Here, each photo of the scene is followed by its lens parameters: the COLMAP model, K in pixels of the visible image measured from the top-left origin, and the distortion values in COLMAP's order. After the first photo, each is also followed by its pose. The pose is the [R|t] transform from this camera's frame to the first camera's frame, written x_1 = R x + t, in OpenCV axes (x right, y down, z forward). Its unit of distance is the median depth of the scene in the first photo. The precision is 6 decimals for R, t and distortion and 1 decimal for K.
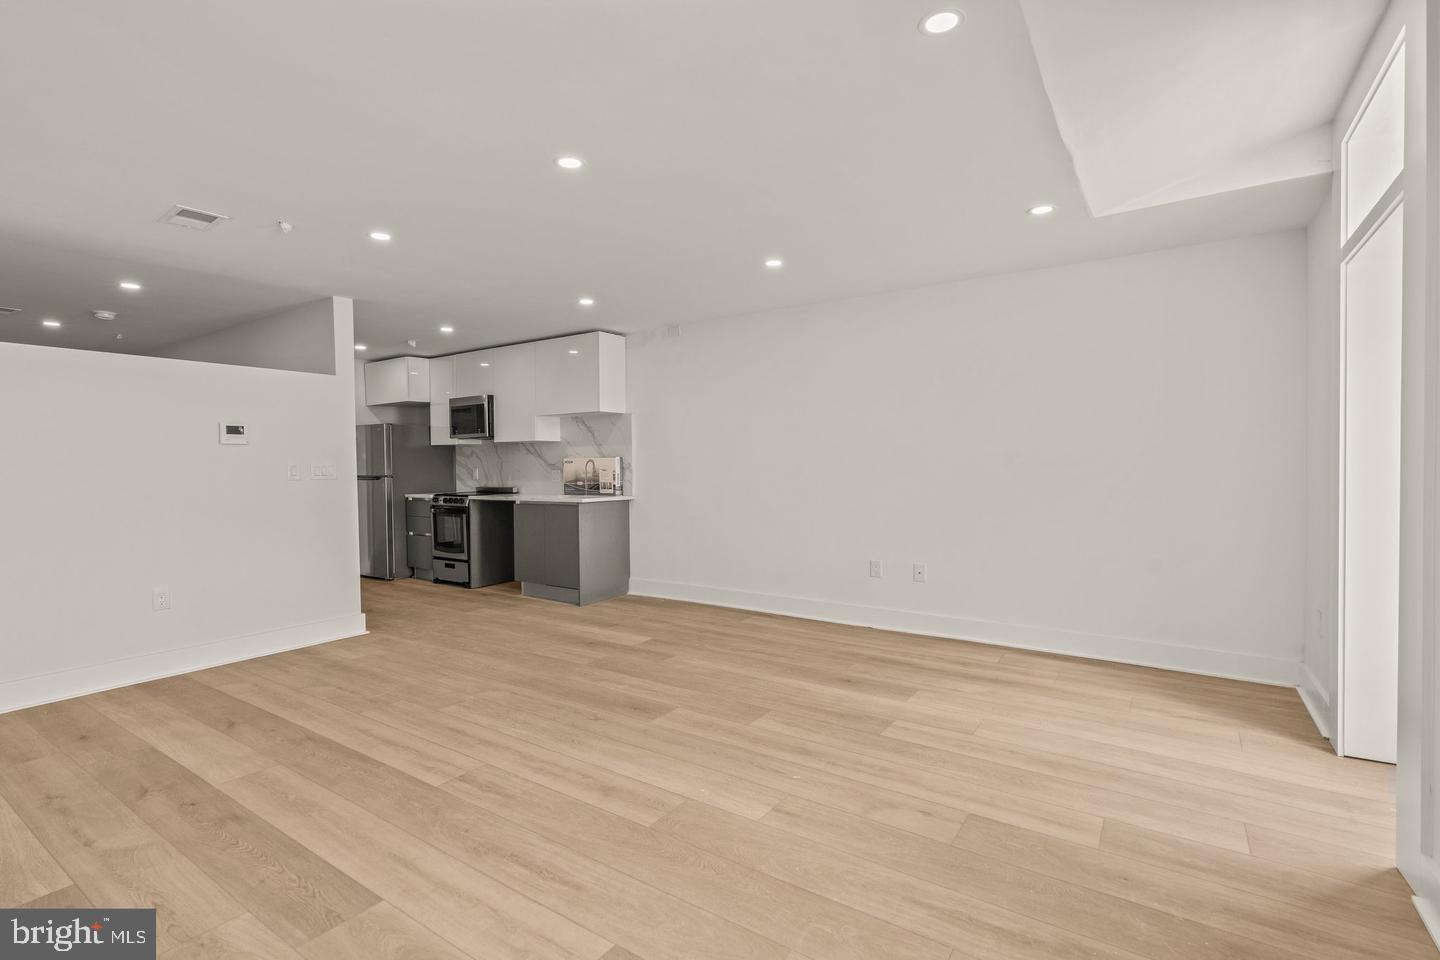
lens RADIAL K [[645.3, 0, 728.4], [0, 645.3, 479.5], [0, 0, 1]] dist [-0.000368, 0.000411]
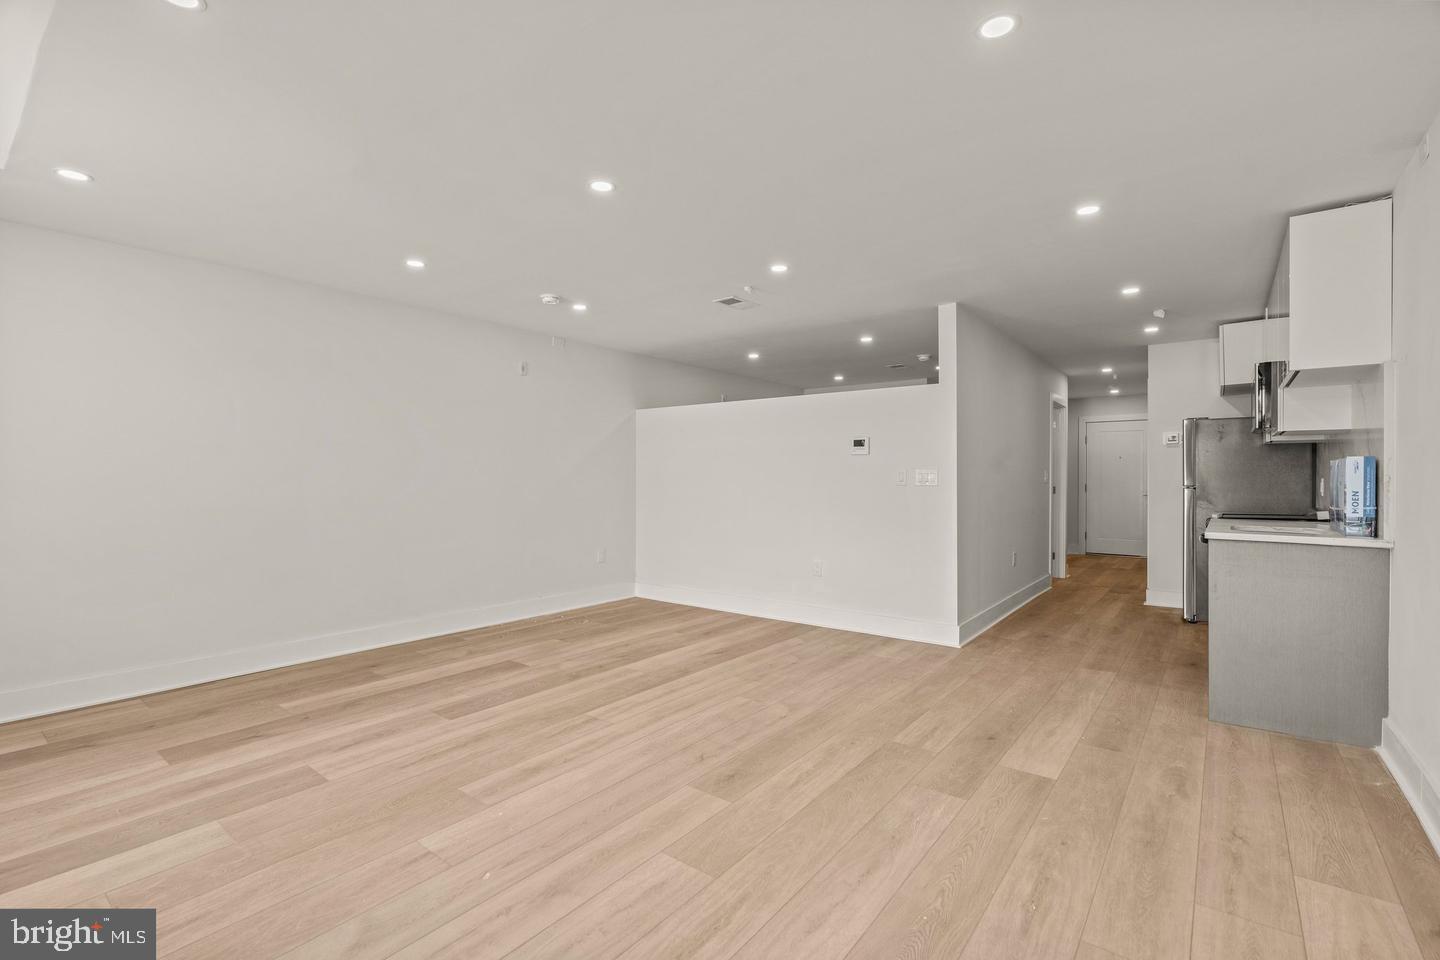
lens RADIAL K [[675.2, 0, 706.4], [0, 675.2, 476.4], [0, 0, 1]] dist [0.000557, 0.000862]
pose [[-0.084984, 0.007221, -0.996356, 0.720327], [-0.021809, 0.999721, 0.009106, -0.027456], [0.996144, 0.022504, -0.084803, 1.067154]]
